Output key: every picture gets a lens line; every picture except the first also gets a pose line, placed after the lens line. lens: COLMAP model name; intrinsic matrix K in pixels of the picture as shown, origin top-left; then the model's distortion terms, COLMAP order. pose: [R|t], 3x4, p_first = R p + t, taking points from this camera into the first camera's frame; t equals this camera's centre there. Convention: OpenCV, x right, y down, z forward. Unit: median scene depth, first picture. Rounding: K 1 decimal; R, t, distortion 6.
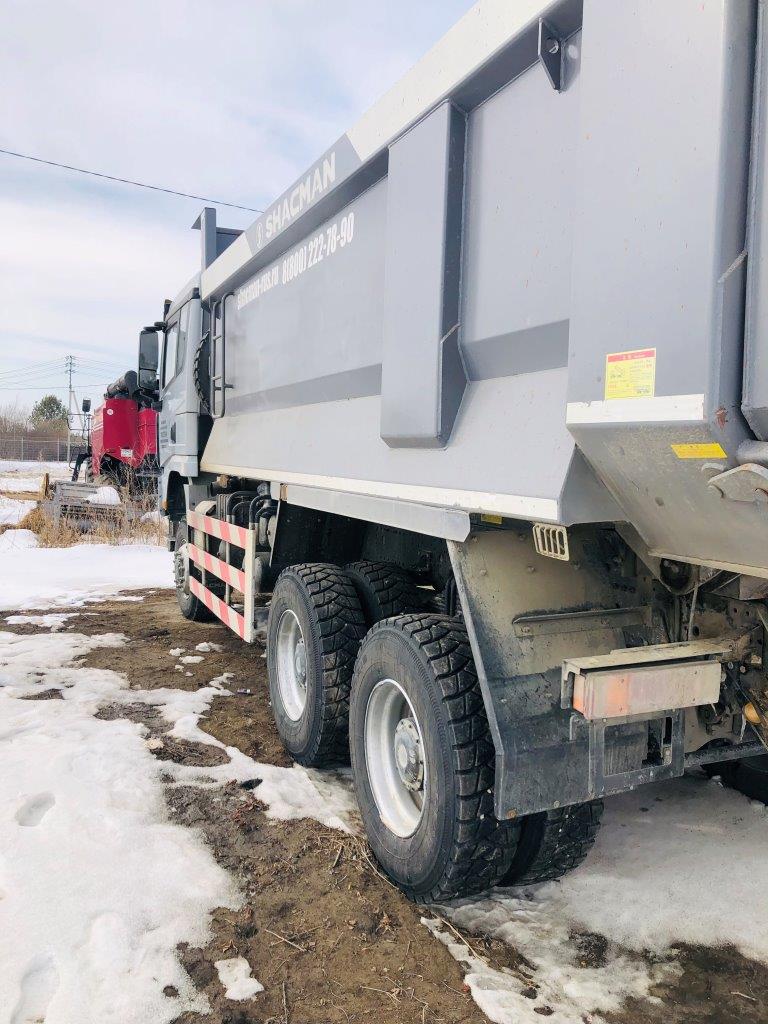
lens RADIAL K [[832.5, 0, 372.9], [0, 832.5, 514.7], [0, 0, 1]] dist [0.046439, -0.027388]
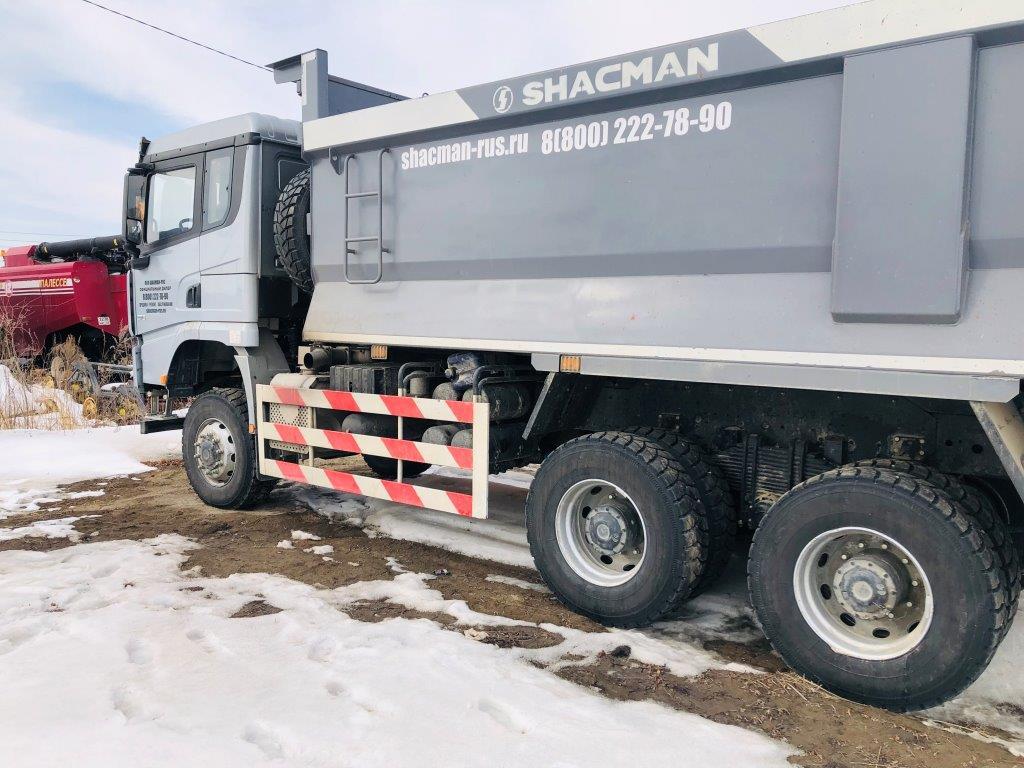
lens RADIAL K [[832.5, 0, 508.4], [0, 832.5, 379.7], [0, 0, 1]] dist [0.046439, -0.027388]
pose [[0.882024, -0.044833, 0.469068, -0.939438], [0.038976, 0.998994, 0.022192, -0.047713], [-0.469591, -0.001292, 0.882883, 0.212633]]
